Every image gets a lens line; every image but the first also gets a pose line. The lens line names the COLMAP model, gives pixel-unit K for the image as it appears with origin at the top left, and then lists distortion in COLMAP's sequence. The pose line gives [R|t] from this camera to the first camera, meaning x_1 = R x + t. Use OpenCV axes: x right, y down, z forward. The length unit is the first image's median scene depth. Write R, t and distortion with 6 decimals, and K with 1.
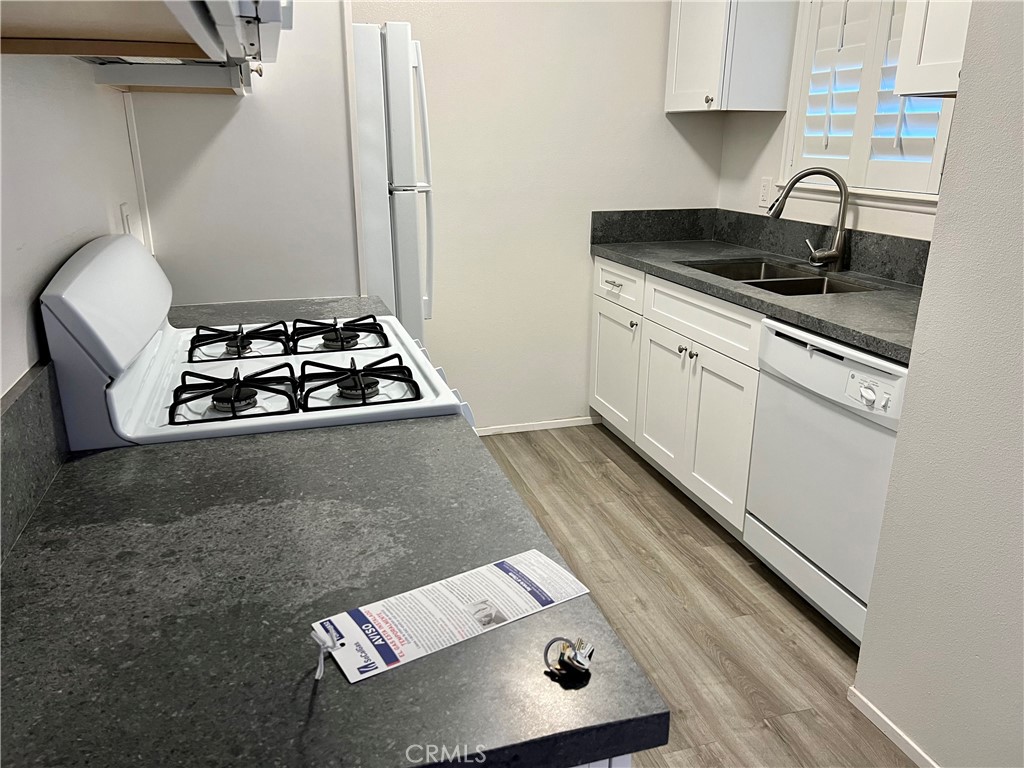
lens RADIAL K [[778.4, 0, 512.0], [0, 778.4, 384.0], [0, 0, 1]] dist [0.028253, -0.002554]
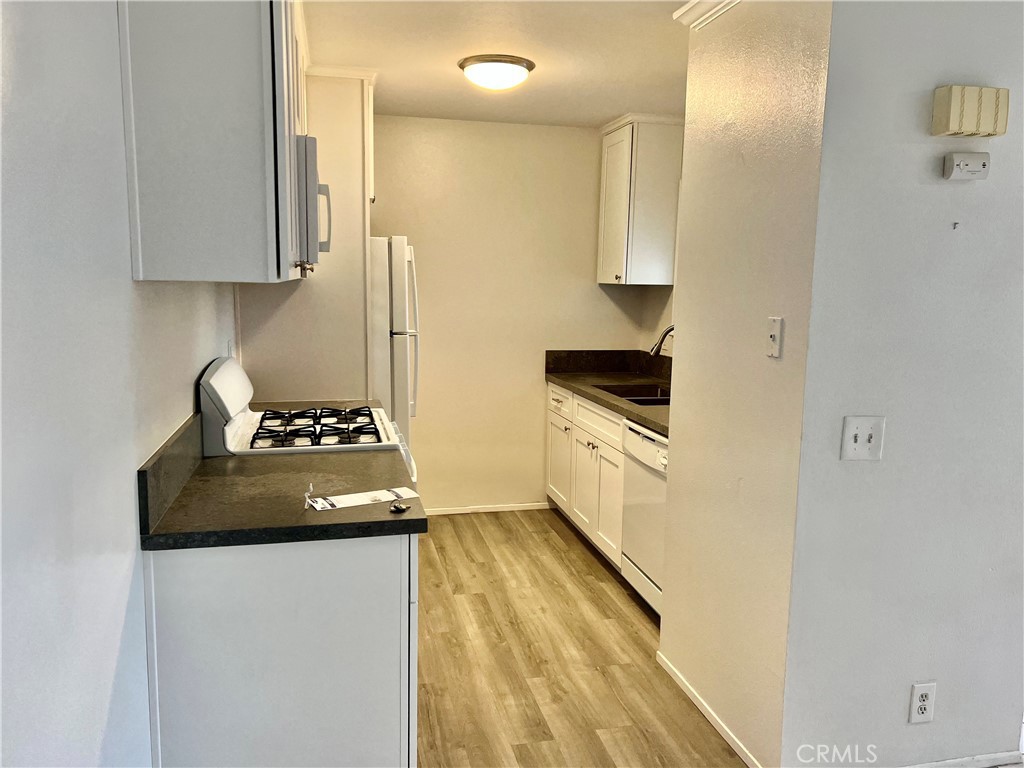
lens RADIAL K [[759.4, 0, 512.0], [0, 759.4, 384.0], [0, 0, 1]] dist [0.061379, -0.070571]
pose [[0.998125, 0.020622, -0.057629, 0.183475], [-0.030315, 0.984497, -0.172762, 0.113021], [0.053173, 0.174185, 0.983276, -0.496205]]
